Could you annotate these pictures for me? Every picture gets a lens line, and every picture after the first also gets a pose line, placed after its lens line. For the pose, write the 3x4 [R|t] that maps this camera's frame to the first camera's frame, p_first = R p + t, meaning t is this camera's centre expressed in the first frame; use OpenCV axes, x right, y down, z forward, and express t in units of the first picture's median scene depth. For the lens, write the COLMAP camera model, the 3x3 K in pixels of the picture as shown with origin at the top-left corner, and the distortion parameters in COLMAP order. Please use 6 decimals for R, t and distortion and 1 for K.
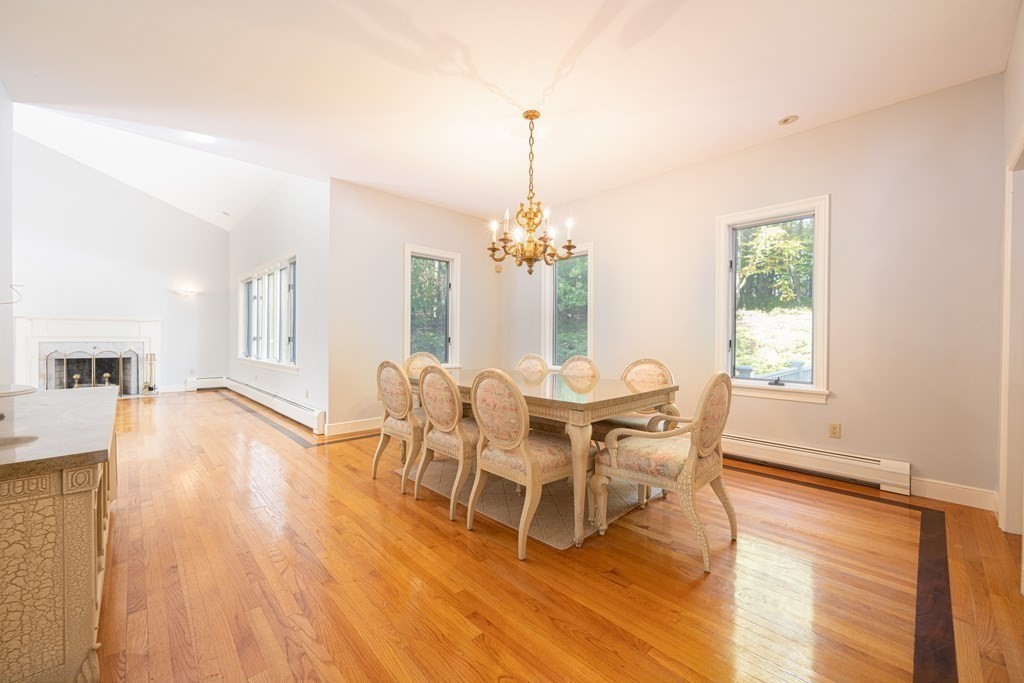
lens RADIAL K [[401.8, 0, 514.7], [0, 401.8, 340.9], [0, 0, 1]] dist [-0.000547, 0.000244]
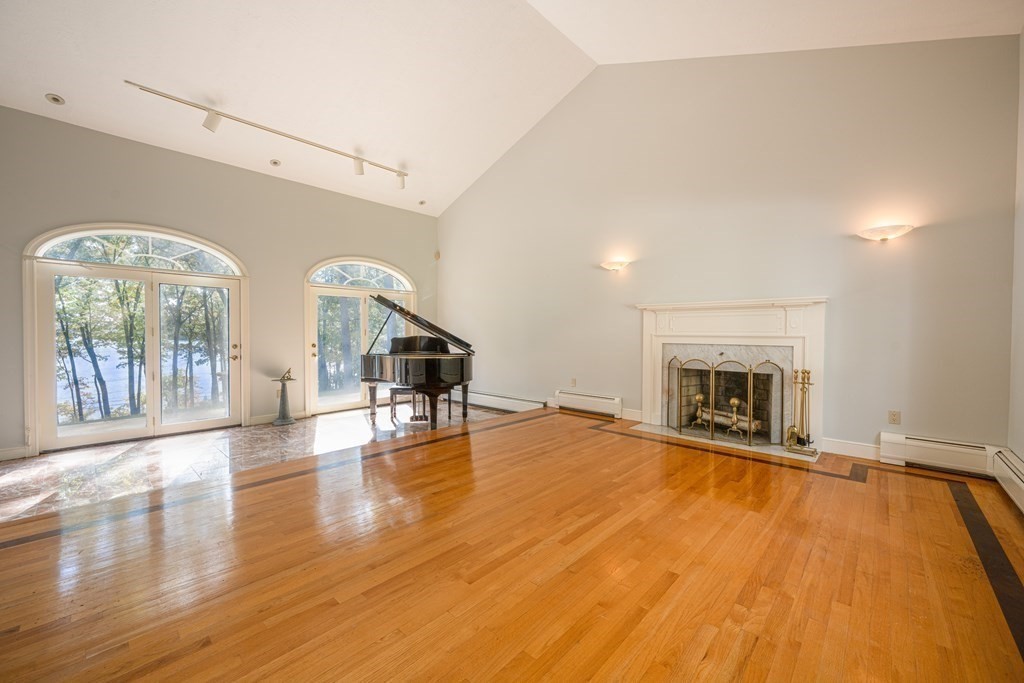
lens RADIAL K [[401.8, 0, 514.7], [0, 401.8, 340.9], [0, 0, 1]] dist [-0.000547, 0.000244]
pose [[0.052555, 0.014097, -0.998519, -0.404769], [-0.013853, 0.999814, 0.013386, -0.005590], [0.998522, 0.013129, 0.052740, 0.580424]]
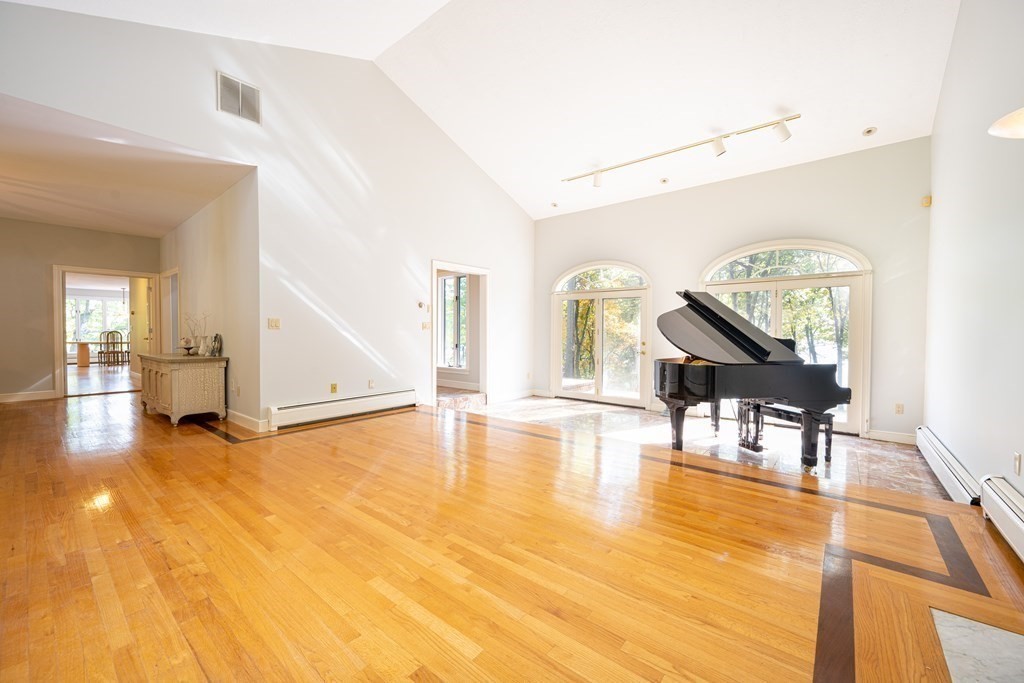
lens RADIAL K [[401.8, 0, 514.7], [0, 401.8, 340.9], [0, 0, 1]] dist [-0.000547, 0.000244]
pose [[-0.992815, -0.004338, -0.119577, -0.756602], [-0.008286, 0.999436, 0.032543, -0.011510], [0.119369, 0.033300, -0.992291, 0.961588]]
